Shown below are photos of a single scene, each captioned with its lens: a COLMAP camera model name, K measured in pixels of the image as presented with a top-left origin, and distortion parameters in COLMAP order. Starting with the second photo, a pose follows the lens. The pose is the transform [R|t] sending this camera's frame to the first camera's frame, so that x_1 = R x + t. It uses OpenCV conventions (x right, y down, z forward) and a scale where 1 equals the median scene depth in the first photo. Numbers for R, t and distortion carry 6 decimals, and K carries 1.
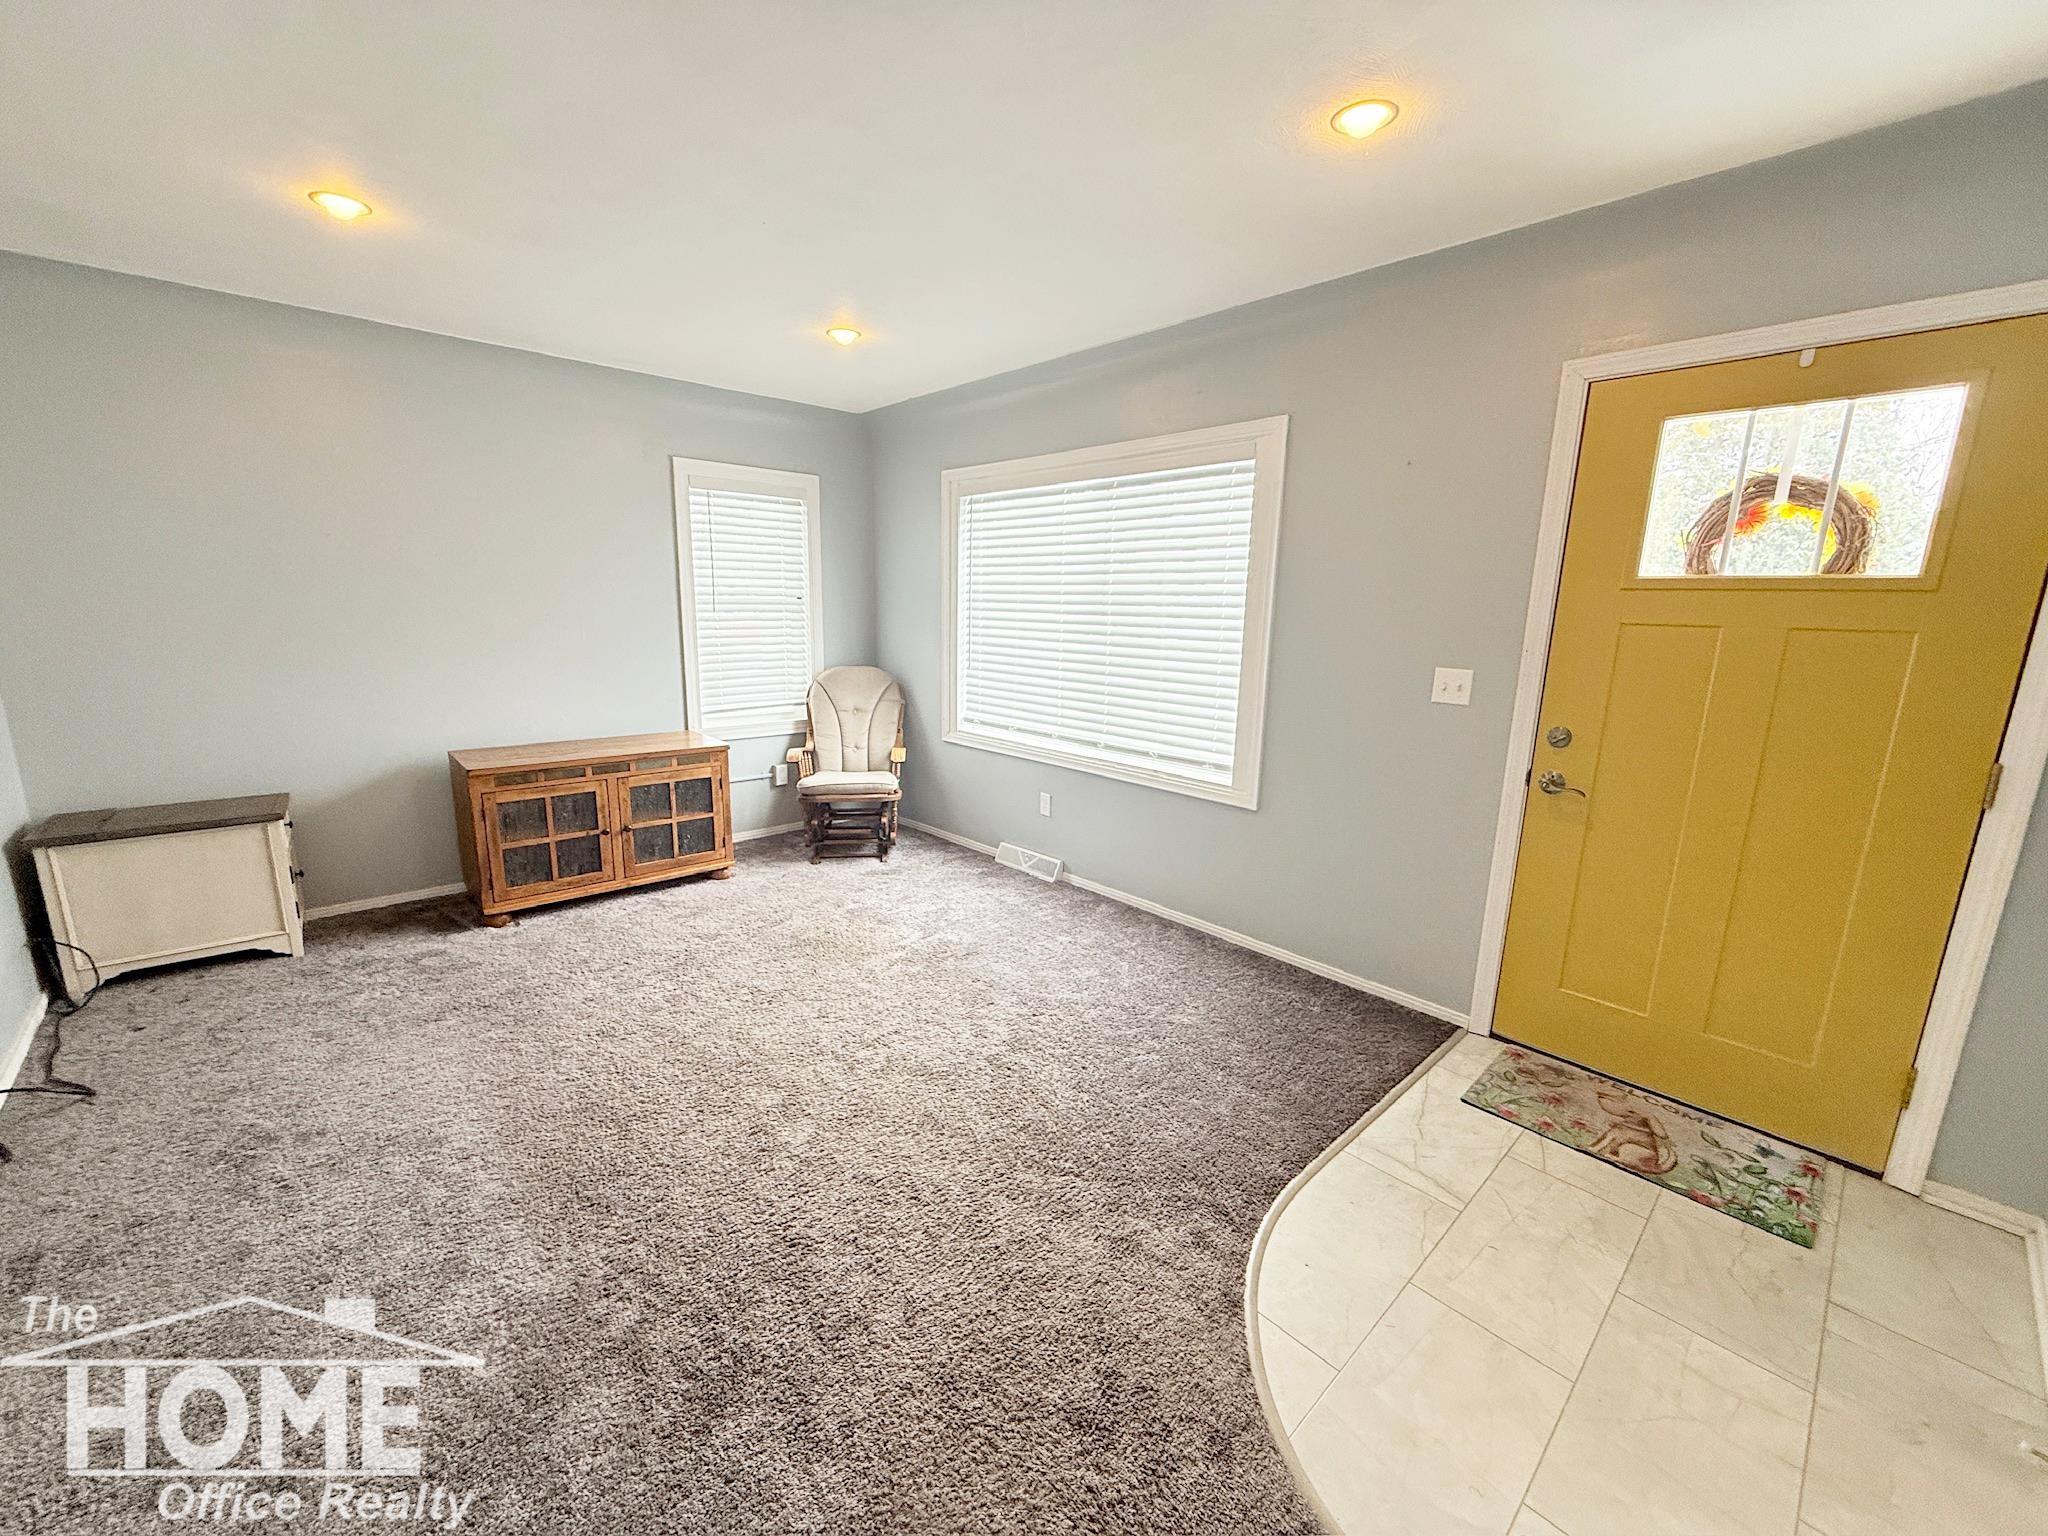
lens RADIAL K [[814.5, 0, 1022.1], [0, 814.5, 768.8], [0, 0, 1]] dist [-0.000682, -0.000122]
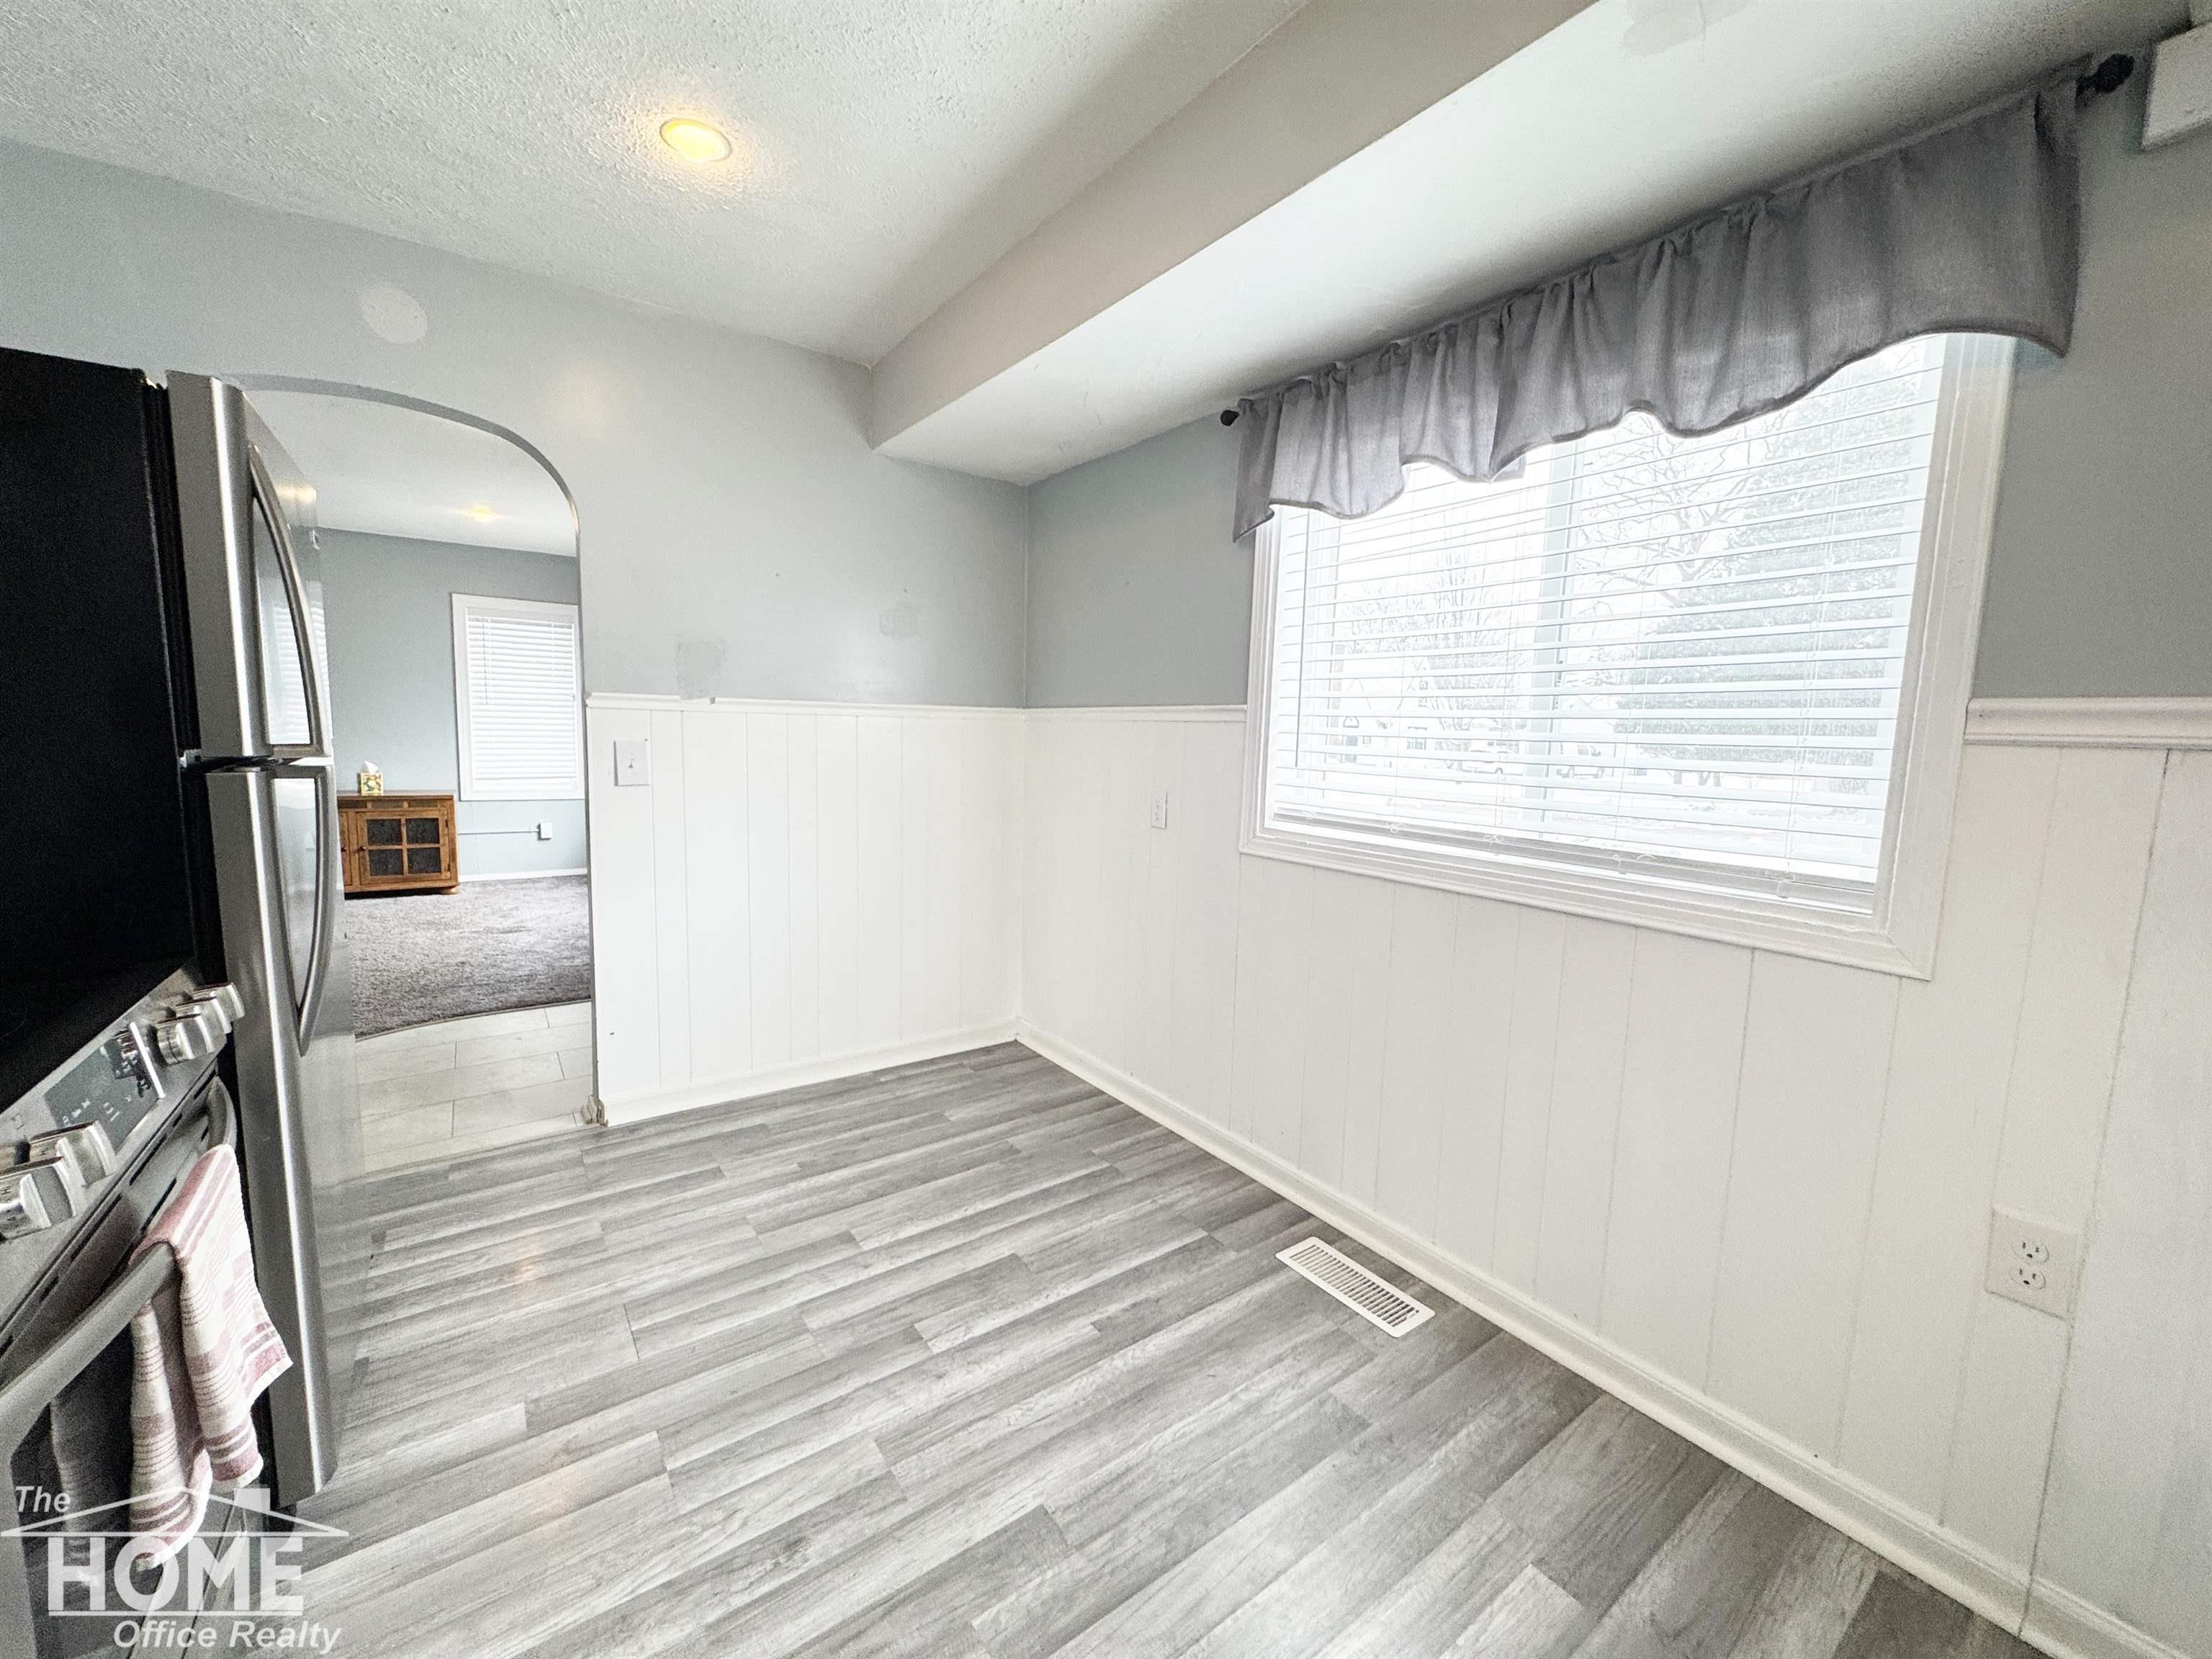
lens RADIAL K [[881.6, 0, 1106.0], [0, 881.6, 829.5], [0, 0, 1]] dist [-0.005388, 0.000175]
pose [[0.992700, 0.025093, -0.117967, 1.001140], [-0.036696, 0.994584, -0.097240, 0.144414], [0.114888, 0.100859, 0.988245, -0.371865]]
